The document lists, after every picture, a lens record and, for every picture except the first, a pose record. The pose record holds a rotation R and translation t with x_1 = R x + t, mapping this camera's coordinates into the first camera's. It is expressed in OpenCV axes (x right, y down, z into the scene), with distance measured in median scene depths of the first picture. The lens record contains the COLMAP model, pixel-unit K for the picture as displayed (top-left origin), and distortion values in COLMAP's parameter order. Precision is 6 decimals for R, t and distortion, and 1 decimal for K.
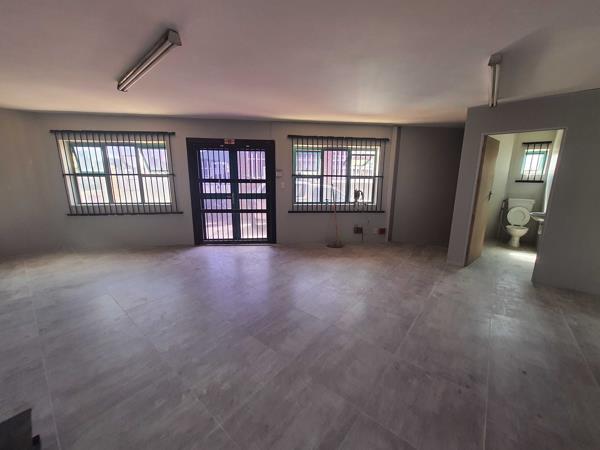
lens RADIAL K [[234.9, 0, 304.5], [0, 234.9, 224.0], [0, 0, 1]] dist [-0.000213, 0.000436]
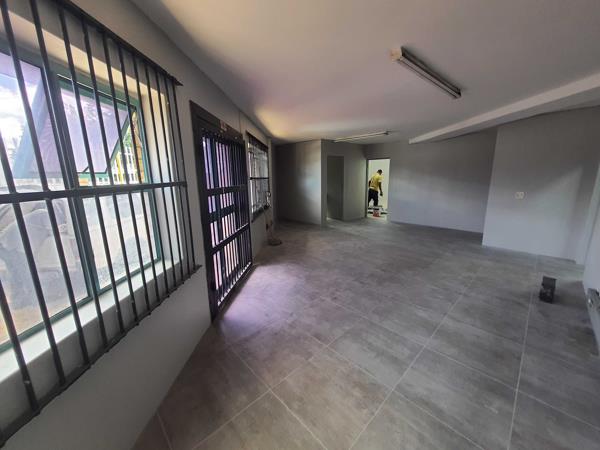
lens RADIAL K [[242.9, 0, 300.0], [0, 242.9, 225.0], [0, 0, 1]] dist [0.000062, 0.000079]
pose [[0.104603, -0.208009, 0.972518, -0.983814], [0.214606, 0.959564, 0.182156, -0.179178], [-0.971083, 0.189654, 0.145013, 0.777051]]
